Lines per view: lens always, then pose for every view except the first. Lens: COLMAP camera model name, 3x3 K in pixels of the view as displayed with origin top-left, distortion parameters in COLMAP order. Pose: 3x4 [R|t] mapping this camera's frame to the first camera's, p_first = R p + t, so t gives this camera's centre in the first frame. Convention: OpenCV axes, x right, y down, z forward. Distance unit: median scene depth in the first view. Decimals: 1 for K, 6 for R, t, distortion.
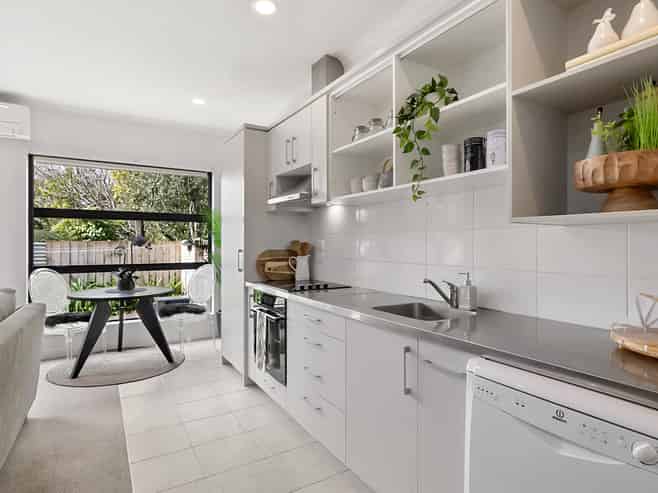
lens RADIAL K [[377.4, 0, 325.8], [0, 377.4, 243.9], [0, 0, 1]] dist [-0.000879, 0.000112]
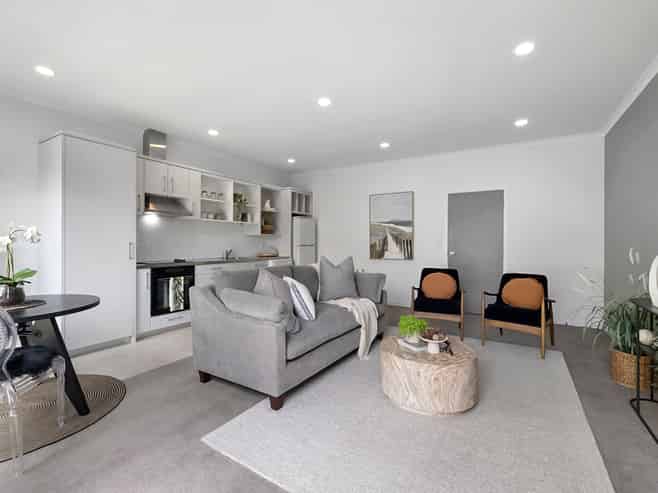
lens RADIAL K [[313.8, 0, 329.5], [0, 313.8, 244.7], [0, 0, 1]] dist [0.001684, -0.000218]
pose [[-0.472353, -0.017371, 0.881238, -1.505363], [-0.002223, 0.999826, 0.018517, -0.000062], [-0.881407, 0.006788, -0.472310, 0.891225]]
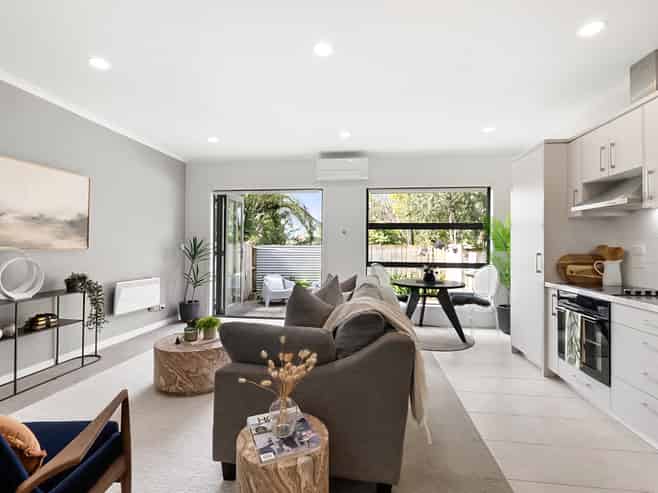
lens RADIAL K [[313.8, 0, 329.5], [0, 313.8, 244.7], [0, 0, 1]] dist [0.001684, -0.000218]
pose [[0.784730, 0.000539, -0.619838, -0.134452], [-0.005712, 0.999963, -0.006362, -0.000266], [0.619812, 0.008532, 0.784704, -0.112878]]
